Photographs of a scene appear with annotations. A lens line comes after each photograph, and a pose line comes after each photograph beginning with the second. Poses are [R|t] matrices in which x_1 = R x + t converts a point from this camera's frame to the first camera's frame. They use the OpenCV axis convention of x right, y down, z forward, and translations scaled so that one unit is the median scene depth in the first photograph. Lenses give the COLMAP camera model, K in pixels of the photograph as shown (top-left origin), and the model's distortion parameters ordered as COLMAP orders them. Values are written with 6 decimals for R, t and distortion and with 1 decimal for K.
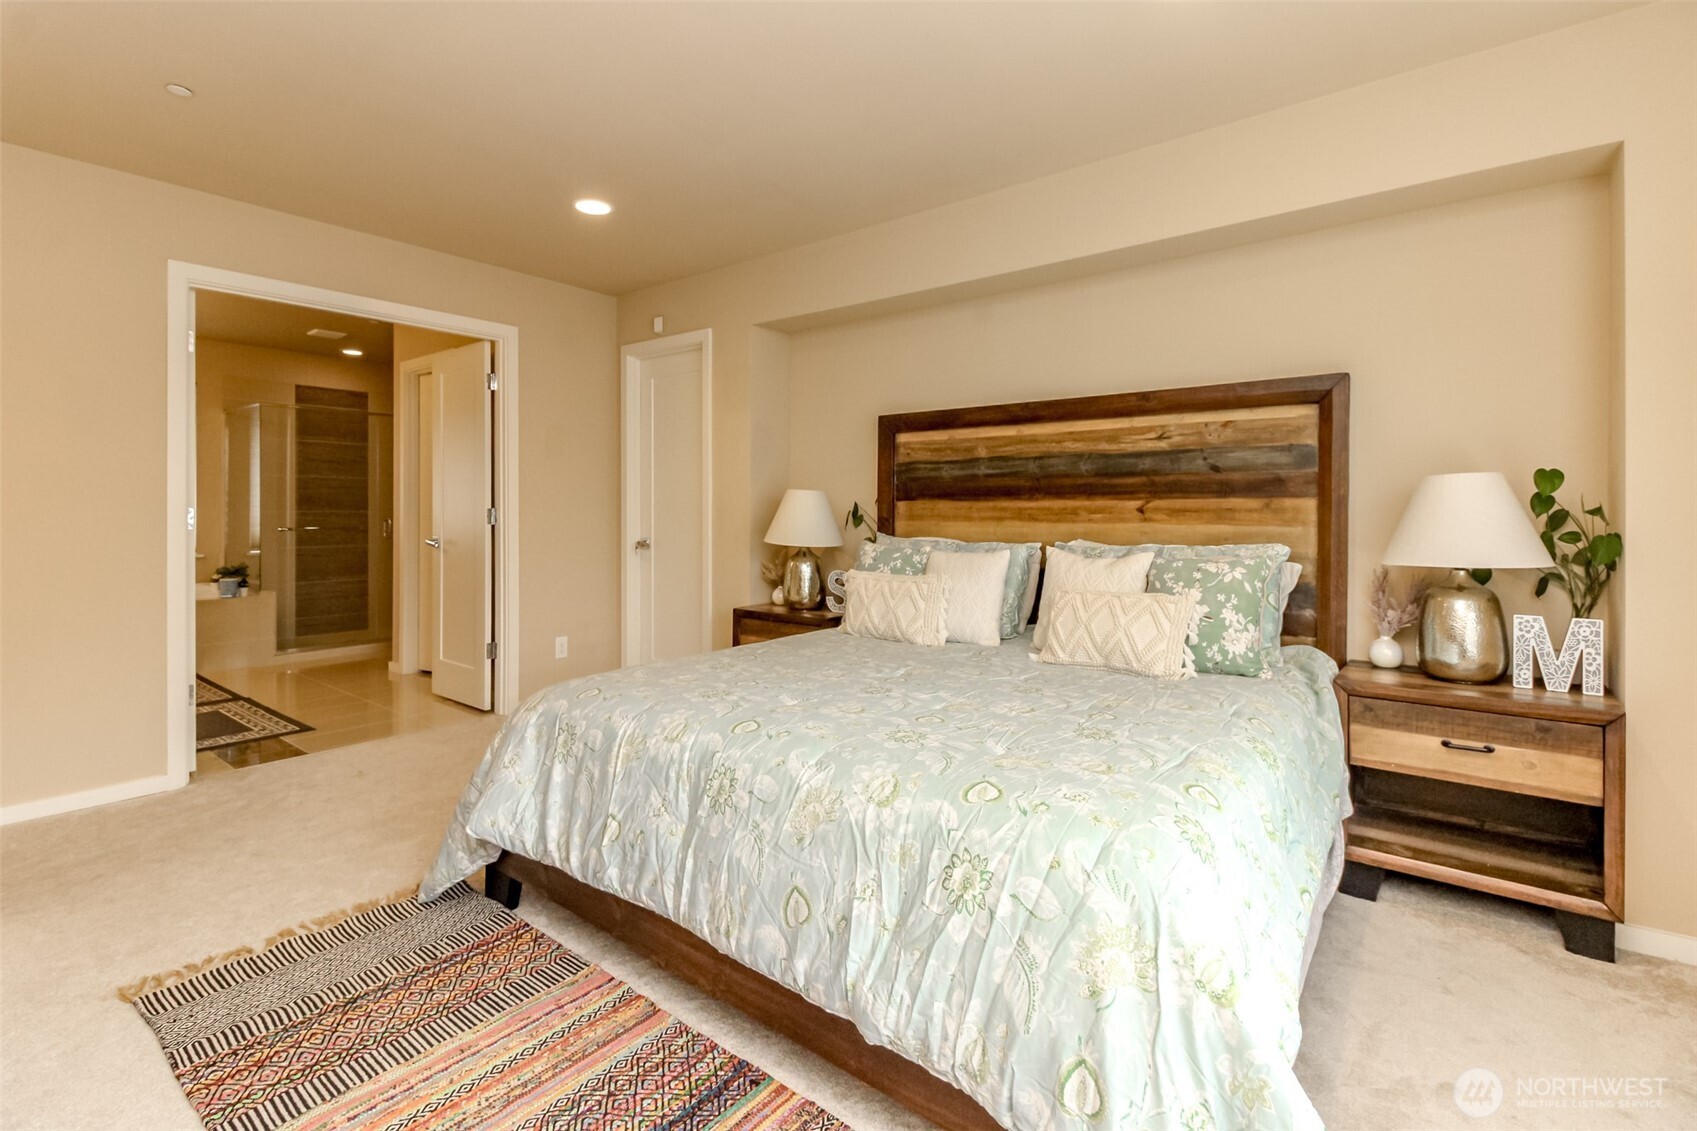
lens RADIAL K [[797.0, 0, 847.9], [0, 797.0, 520.6], [0, 0, 1]] dist [0.025468, -0.012087]
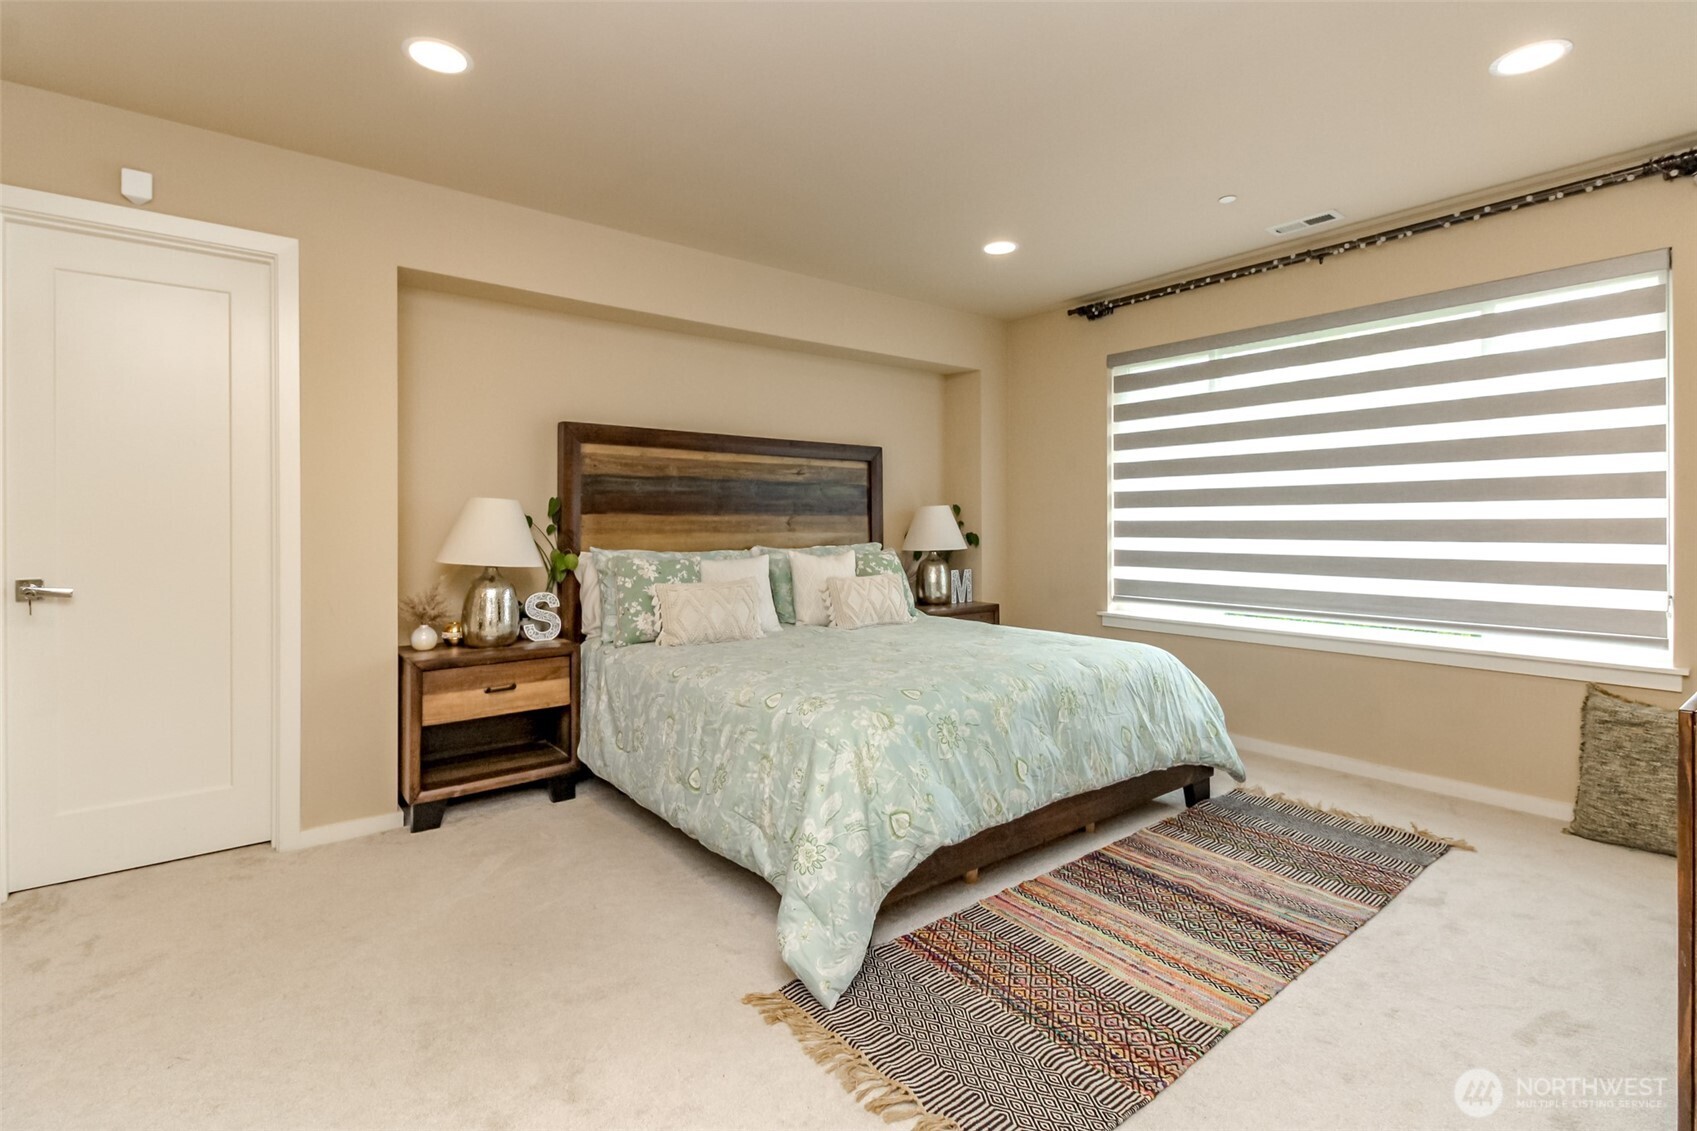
lens RADIAL K [[787.1, 0, 840.3], [0, 787.1, 534.2], [0, 0, 1]] dist [0.019165, -0.011467]
pose [[0.210981, -0.014614, 0.977381, -0.901617], [0.013540, 0.999836, 0.012027, -0.008478], [-0.977396, 0.010696, 0.211145, 0.566494]]
